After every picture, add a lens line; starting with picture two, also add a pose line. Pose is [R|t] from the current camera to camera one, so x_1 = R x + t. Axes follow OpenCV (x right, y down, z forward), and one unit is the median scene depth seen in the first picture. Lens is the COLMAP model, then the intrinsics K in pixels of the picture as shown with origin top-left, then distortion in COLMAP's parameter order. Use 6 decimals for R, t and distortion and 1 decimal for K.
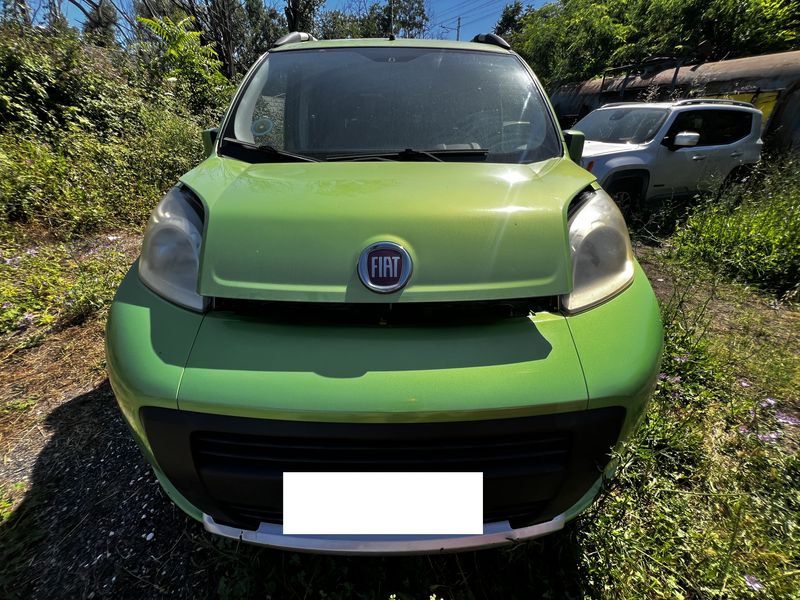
lens RADIAL K [[319.9, 0, 397.0], [0, 319.9, 300.7], [0, 0, 1]] dist [-0.000708, -0.000984]
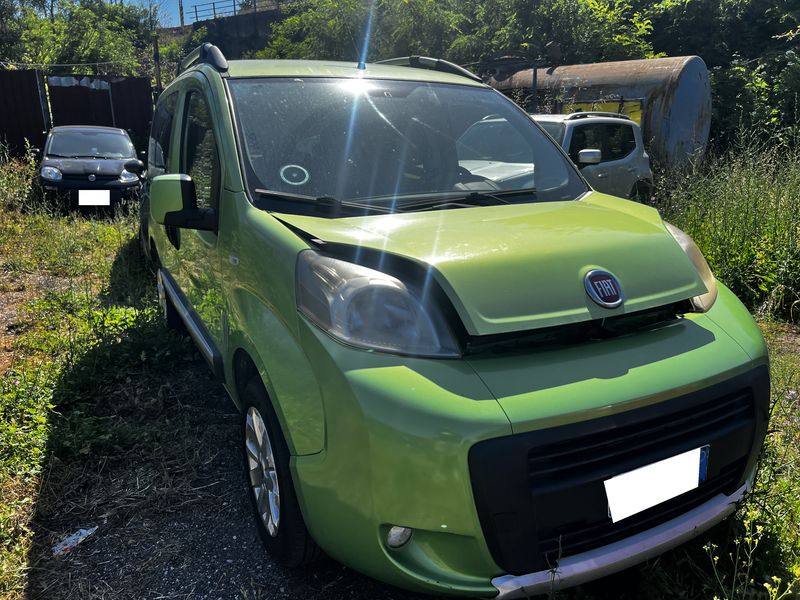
lens RADIAL K [[612.5, 0, 399.1], [0, 612.5, 300.4], [0, 0, 1]] dist [0.021242, -0.012812]
pose [[0.888160, -0.124744, 0.442279, -0.315172], [0.221267, 0.959624, -0.173675, 0.030541], [-0.402757, 0.252113, 0.879901, -0.132203]]
